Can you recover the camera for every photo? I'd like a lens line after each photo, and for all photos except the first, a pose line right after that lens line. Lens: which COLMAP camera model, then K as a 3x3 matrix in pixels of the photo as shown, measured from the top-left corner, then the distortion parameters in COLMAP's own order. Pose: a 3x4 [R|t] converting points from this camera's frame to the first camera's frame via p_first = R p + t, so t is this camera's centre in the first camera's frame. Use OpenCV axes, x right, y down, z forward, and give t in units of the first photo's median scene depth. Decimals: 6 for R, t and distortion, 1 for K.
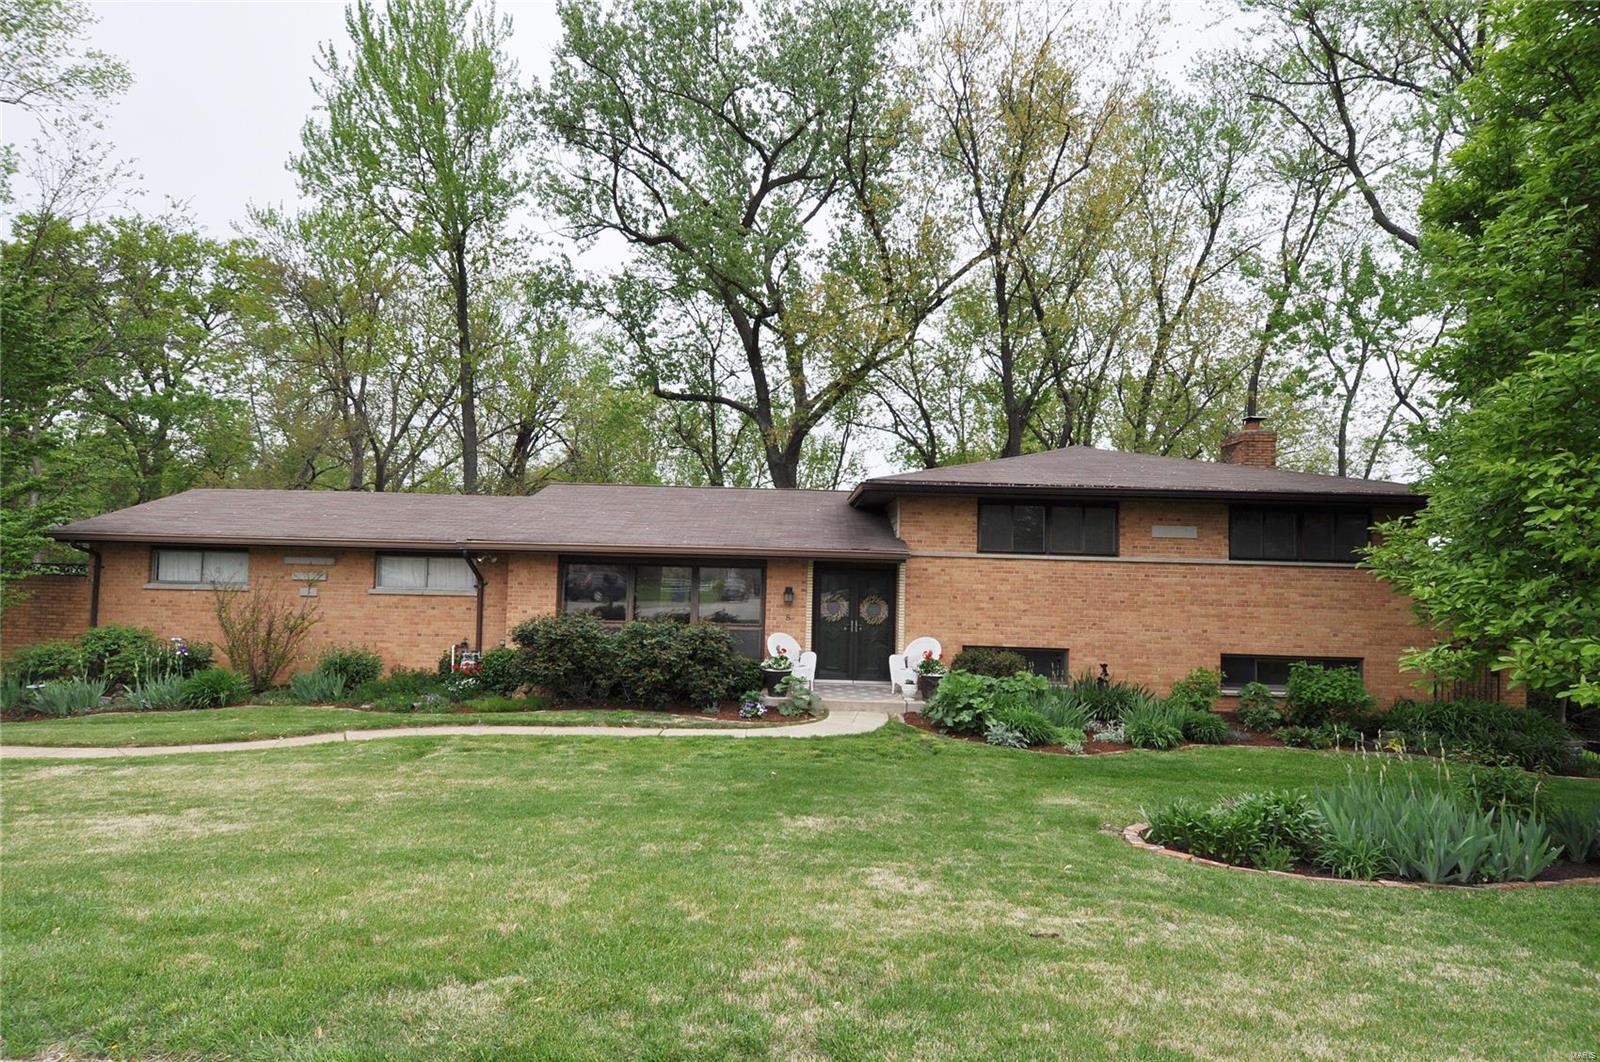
lens RADIAL K [[823.2, 0, 791.6], [0, 823.2, 526.5], [0, 0, 1]] dist [0.050969, -0.055525]
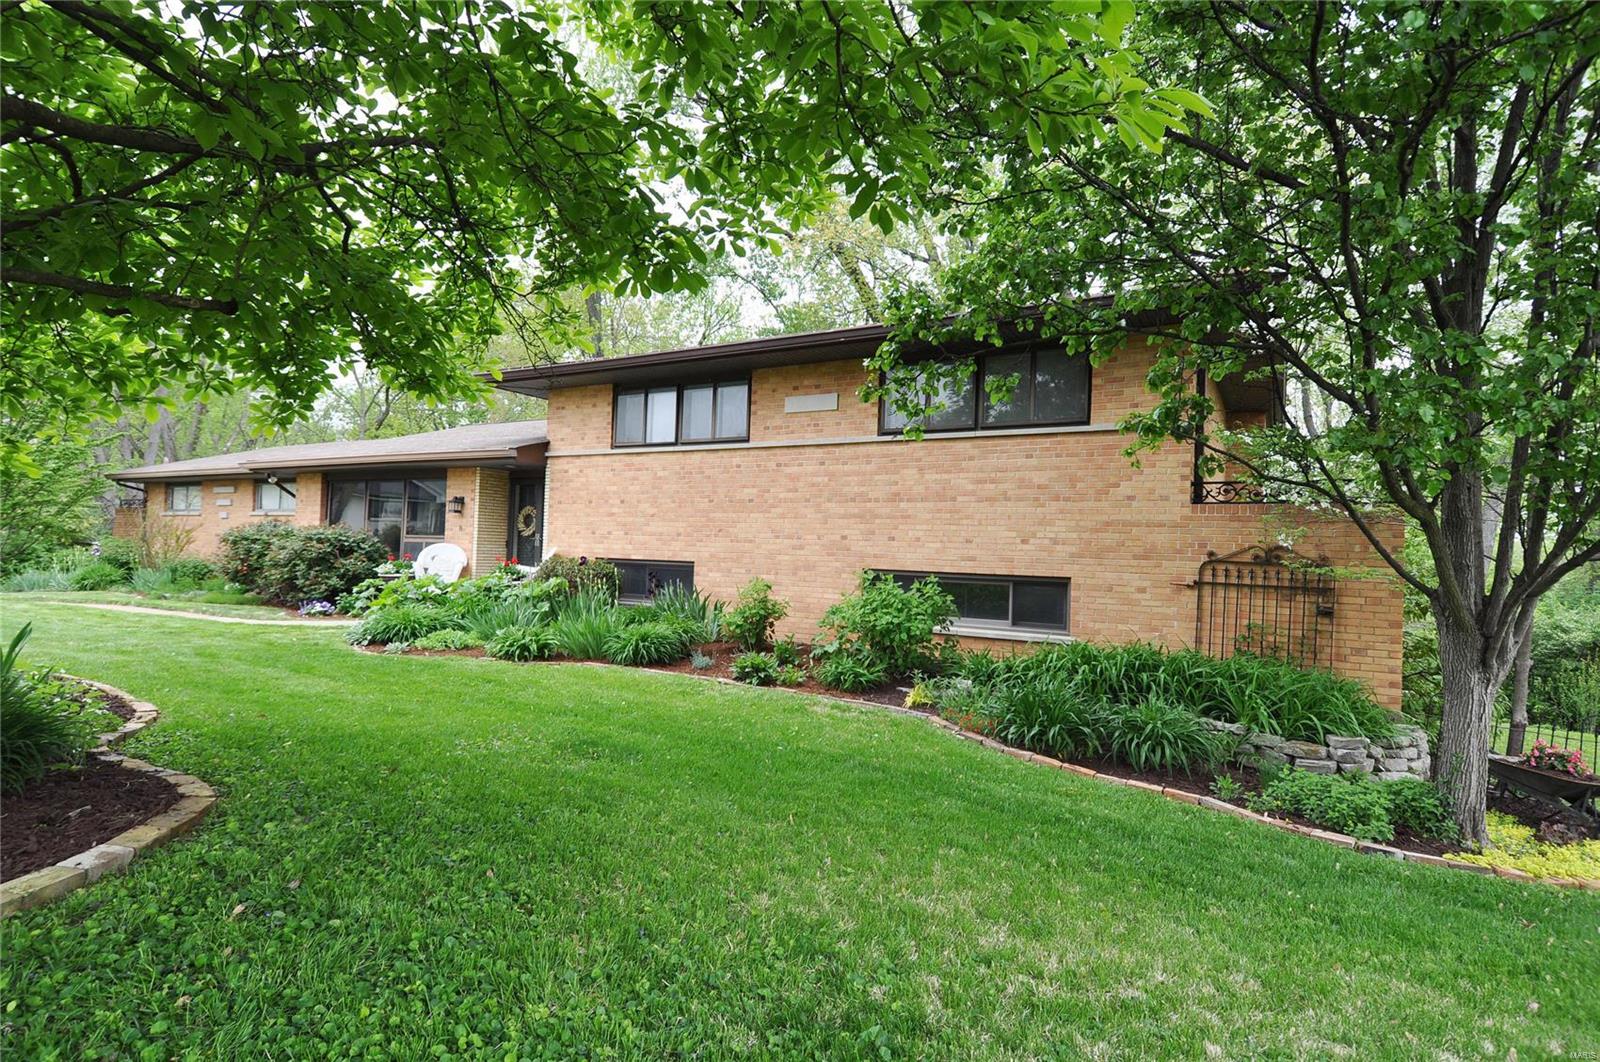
lens RADIAL K [[823.2, 0, 791.6], [0, 823.2, 526.5], [0, 0, 1]] dist [0.050969, -0.055525]
pose [[0.867746, -0.014793, -0.496789, 0.809992], [0.020602, 0.999768, 0.006215, 0.110946], [0.496582, -0.015628, 0.867849, 0.359803]]
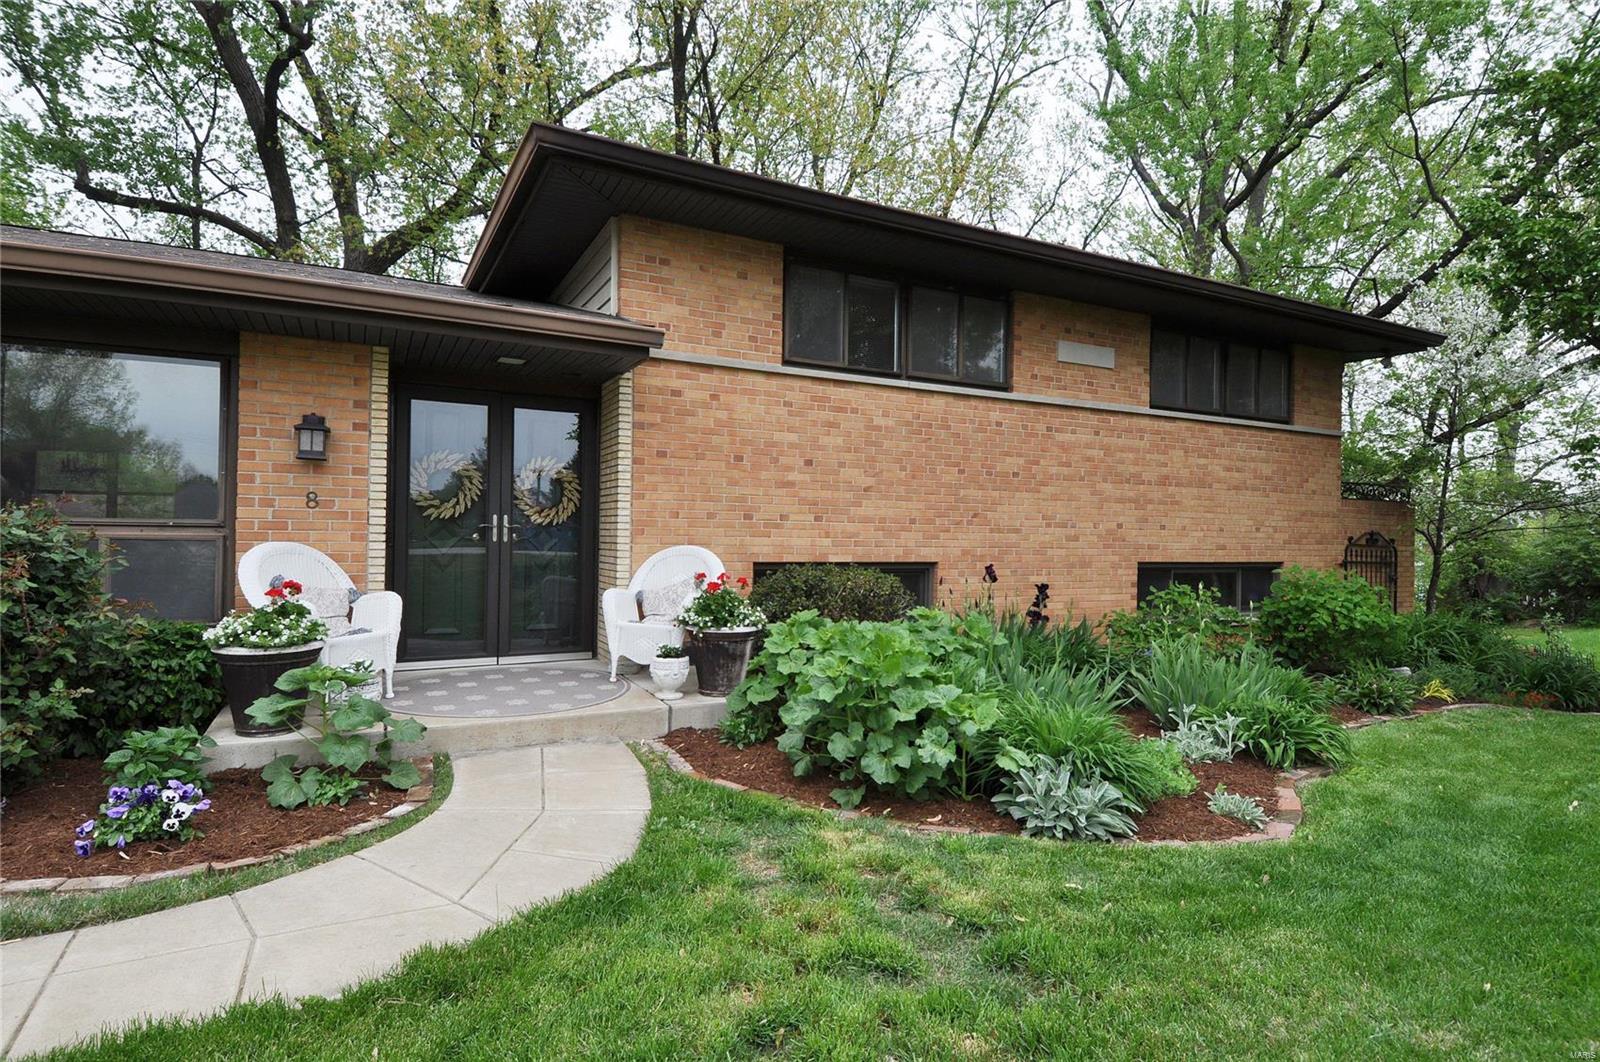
lens RADIAL K [[823.2, 0, 791.6], [0, 823.2, 526.5], [0, 0, 1]] dist [0.050969, -0.055525]
pose [[0.881988, -0.008254, 0.471200, 0.009140], [-0.017225, 0.998614, 0.049736, 0.100827], [-0.470958, -0.051983, 0.880623, 0.586202]]
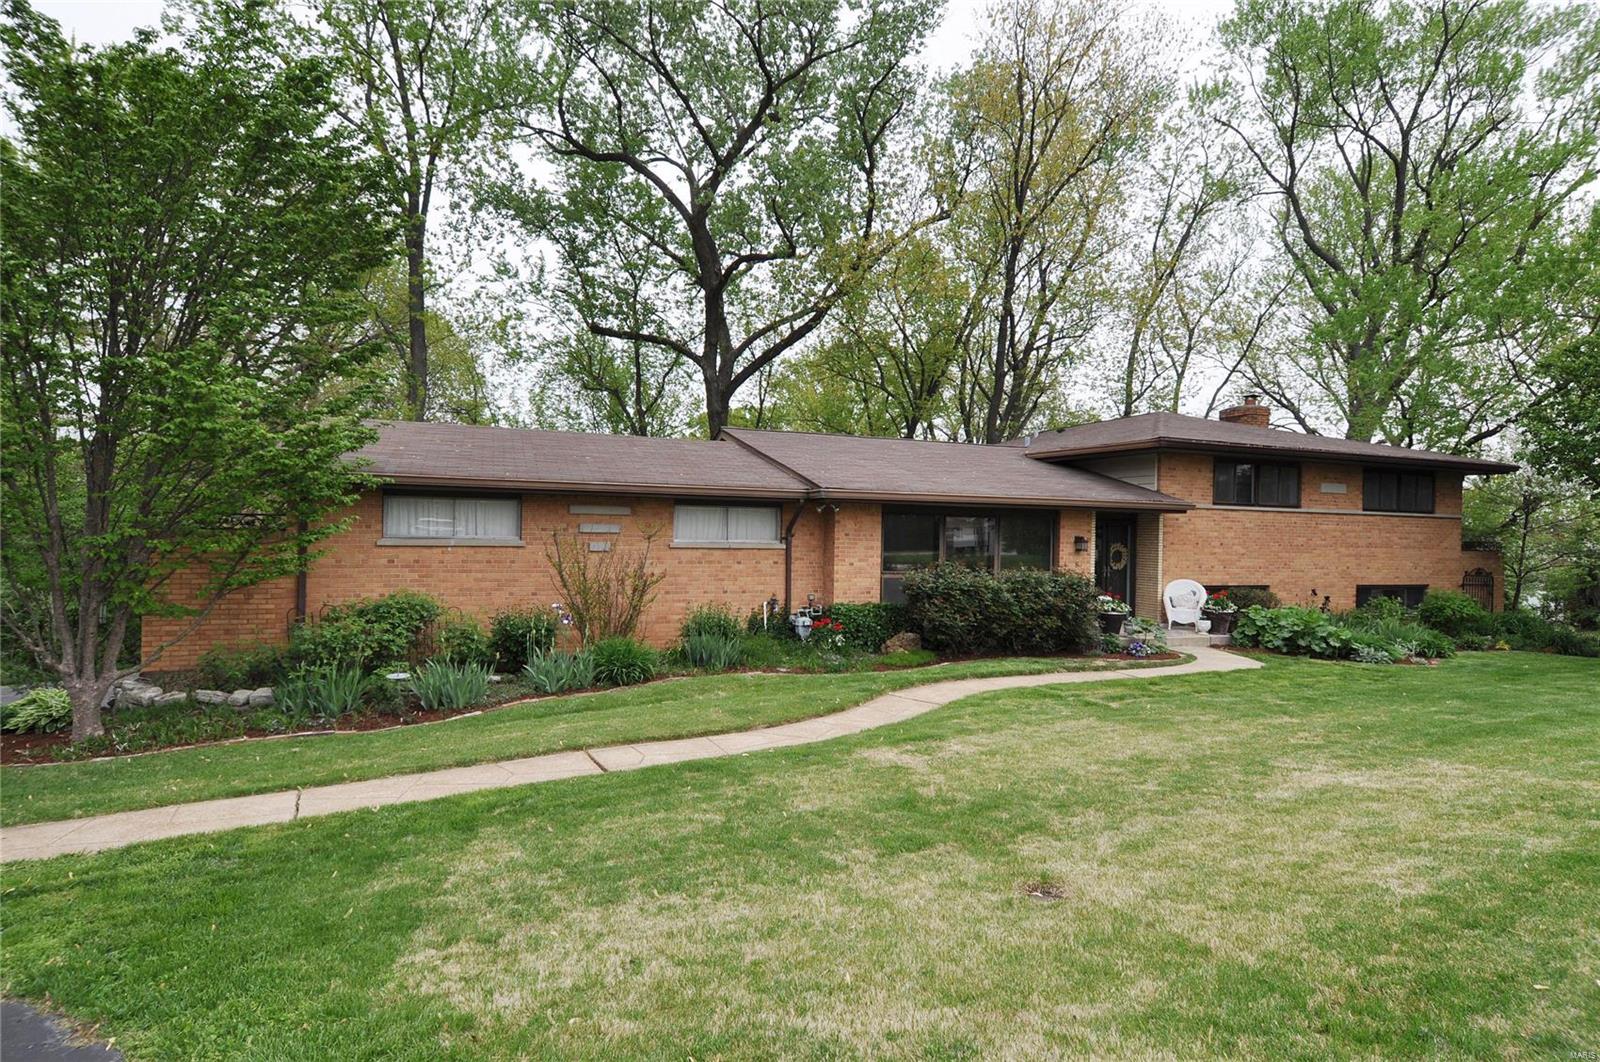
lens RADIAL K [[823.2, 0, 791.6], [0, 823.2, 526.5], [0, 0, 1]] dist [0.050969, -0.055525]
pose [[0.929028, -0.005087, 0.369975, -0.746826], [-0.016648, 0.998318, 0.055531, 0.007833], [-0.369635, -0.057749, 0.927381, 0.147634]]
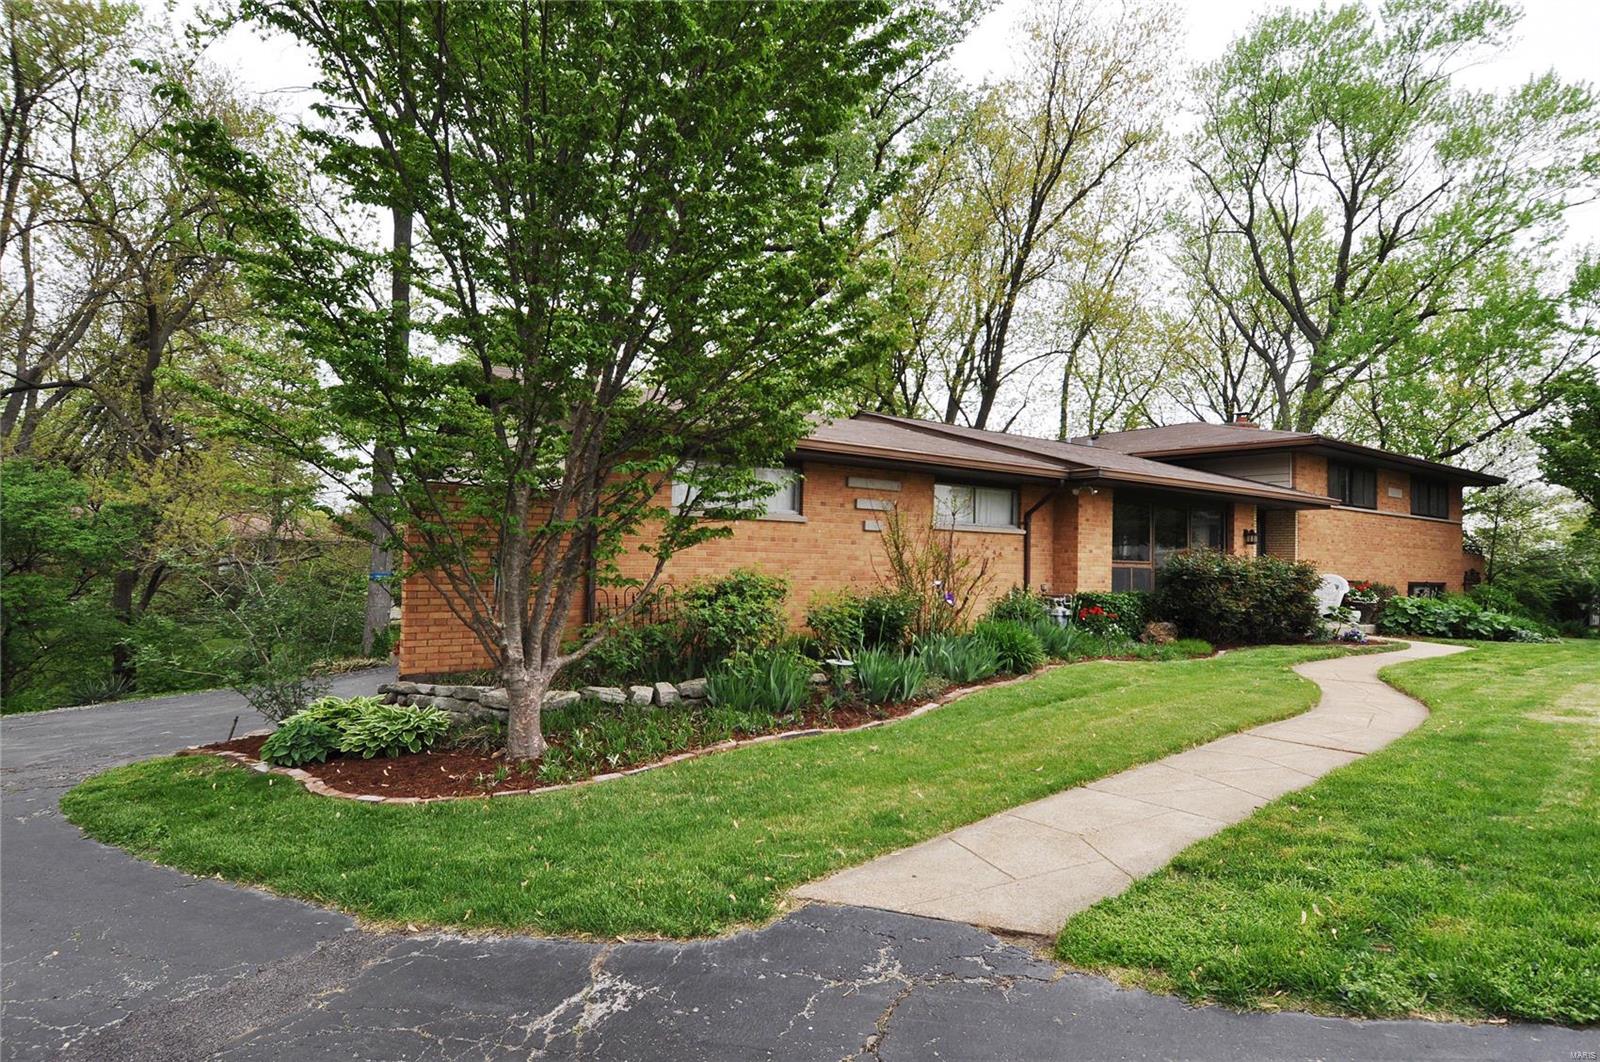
lens RADIAL K [[823.2, 0, 791.6], [0, 823.2, 526.5], [0, 0, 1]] dist [0.050969, -0.055525]
pose [[0.826118, 0.016992, 0.563241, -1.110197], [-0.032899, 0.999295, 0.018108, 0.071201], [-0.562536, -0.033490, 0.826094, 0.445597]]
